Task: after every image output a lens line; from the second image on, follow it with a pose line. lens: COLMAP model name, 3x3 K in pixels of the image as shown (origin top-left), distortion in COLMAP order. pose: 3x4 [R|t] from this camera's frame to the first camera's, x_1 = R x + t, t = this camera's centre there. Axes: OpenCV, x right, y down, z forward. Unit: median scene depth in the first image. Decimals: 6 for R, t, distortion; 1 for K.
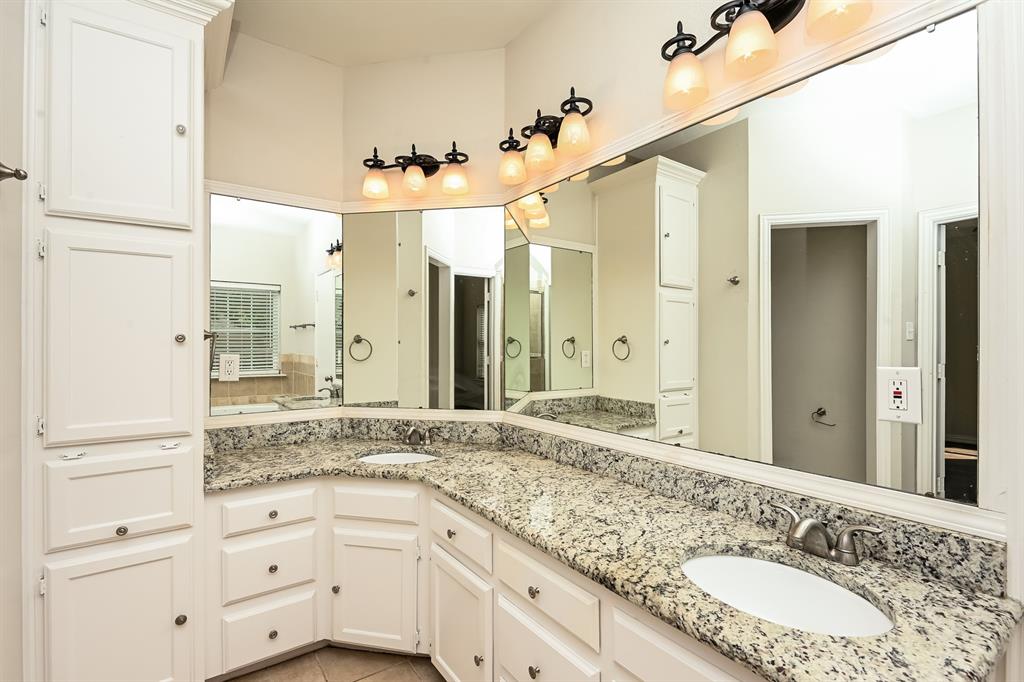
lens RADIAL K [[470.4, 0, 511.5], [0, 470.4, 347.7], [0, 0, 1]] dist [-0.004074, -0.002143]
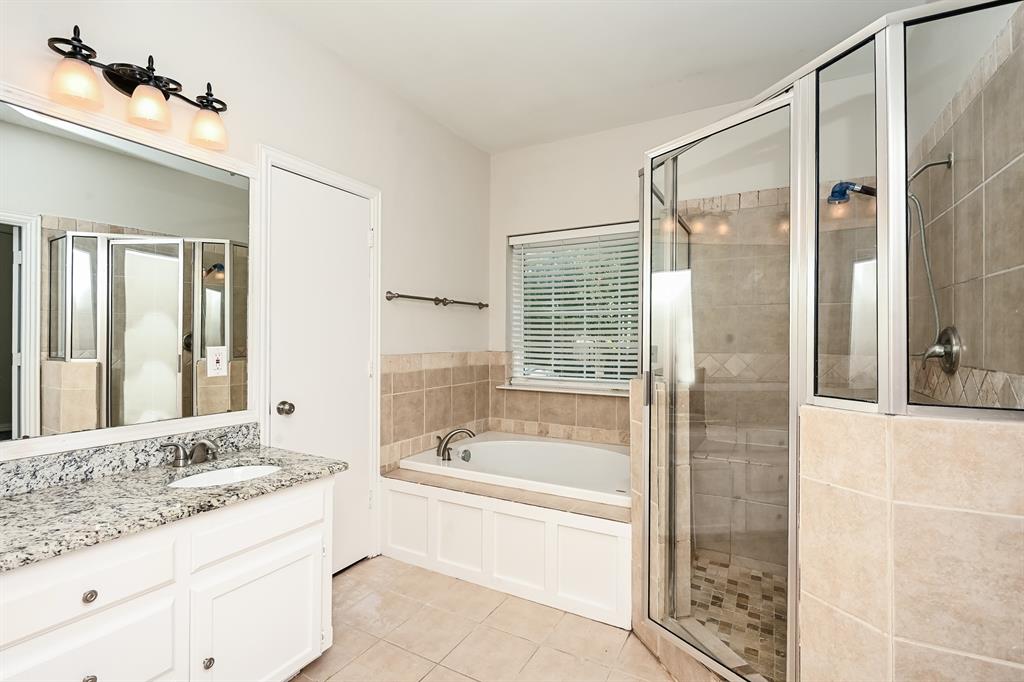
lens RADIAL K [[470.4, 0, 512.9], [0, 470.4, 337.8], [0, 0, 1]] dist [-0.004074, -0.002143]
pose [[-0.427930, -0.000060, 0.903812, -1.118549], [0.001834, 0.999998, 0.000934, 0.006192], [-0.903810, 0.002057, -0.427929, 0.613641]]
